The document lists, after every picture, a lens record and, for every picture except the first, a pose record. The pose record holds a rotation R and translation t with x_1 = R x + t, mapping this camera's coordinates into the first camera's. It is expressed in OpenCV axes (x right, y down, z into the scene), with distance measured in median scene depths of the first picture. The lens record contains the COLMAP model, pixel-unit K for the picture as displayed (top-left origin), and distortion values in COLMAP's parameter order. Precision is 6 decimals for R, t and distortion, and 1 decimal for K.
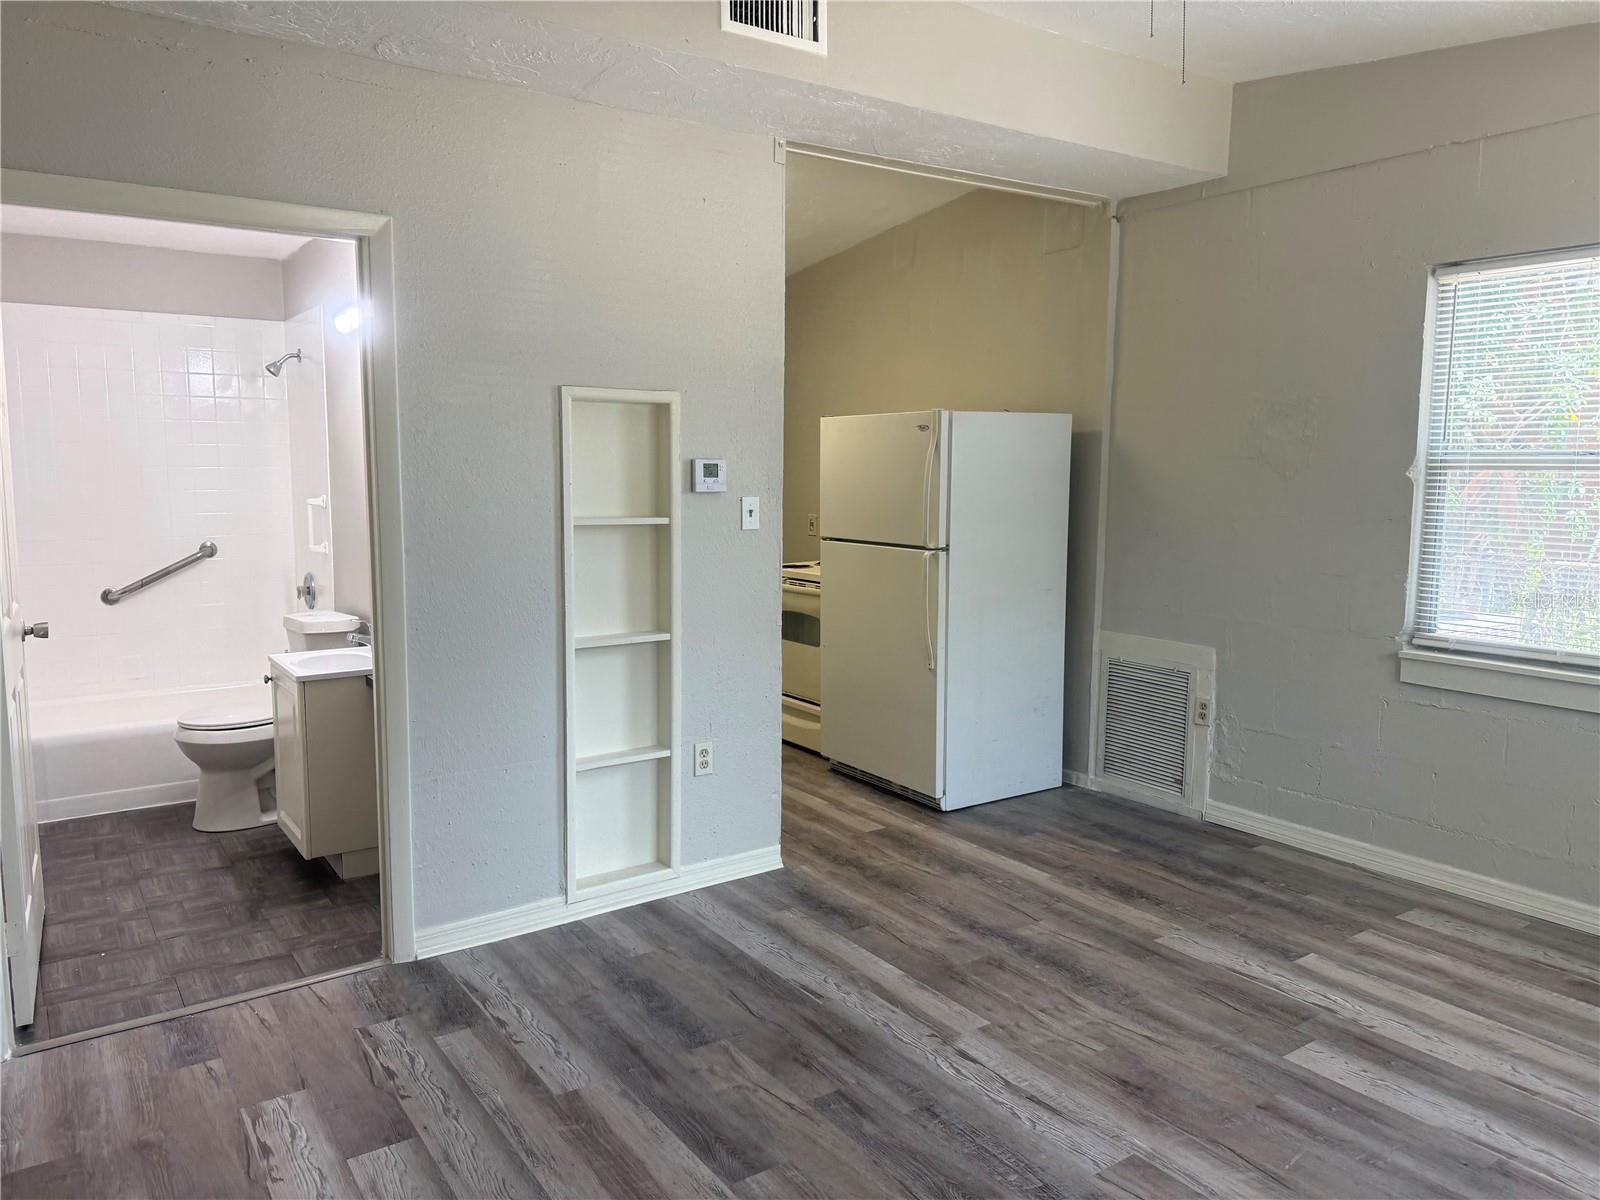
lens RADIAL K [[1142.5, 0, 800.0], [0, 1142.5, 600.0], [0, 0, 1]] dist [0.052202, -0.068268]
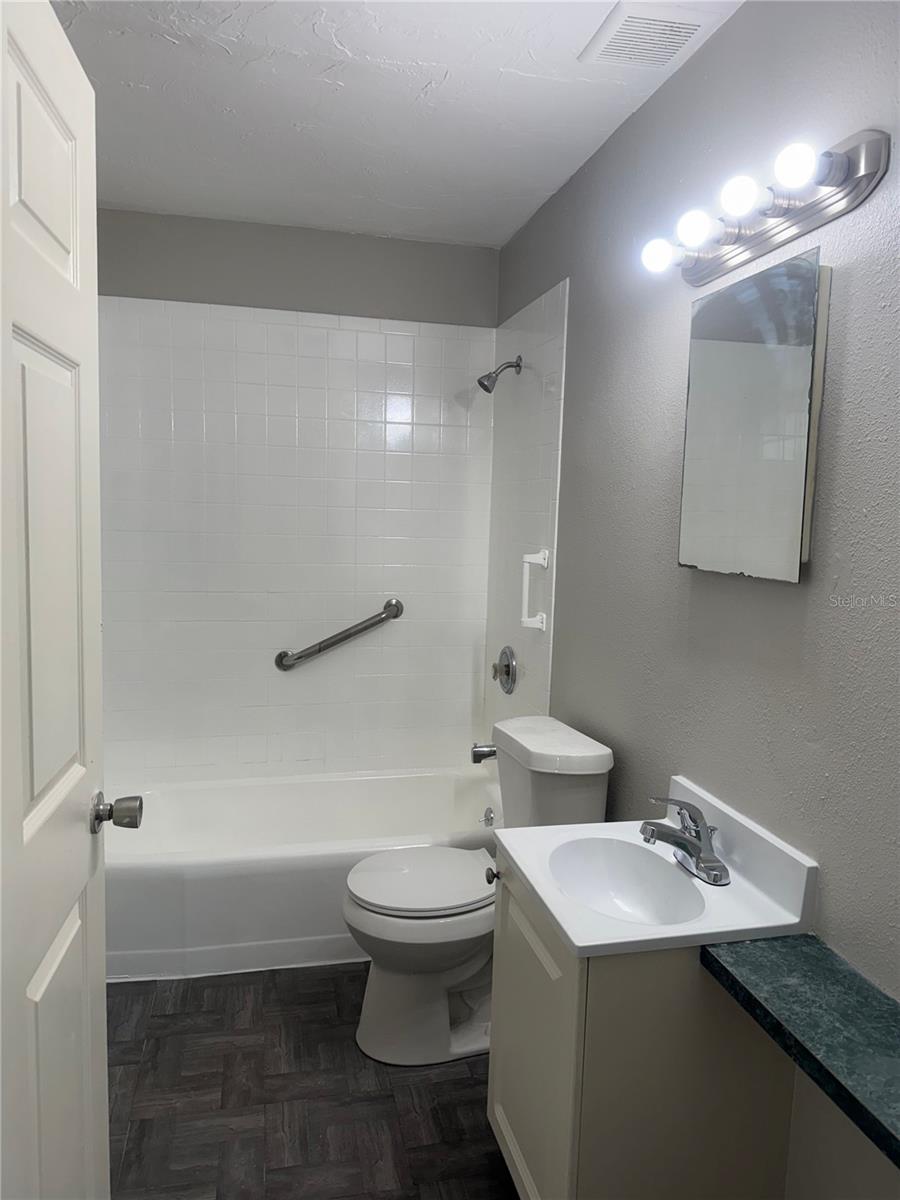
lens RADIAL K [[856.8, 0, 450.0], [0, 856.8, 600.0], [0, 0, 1]] dist [0.052202, -0.068268]
pose [[0.927551, 0.059115, -0.368990, -0.268956], [-0.066874, 0.997727, -0.008260, -0.050864], [0.367663, 0.032337, 0.929397, 0.479070]]
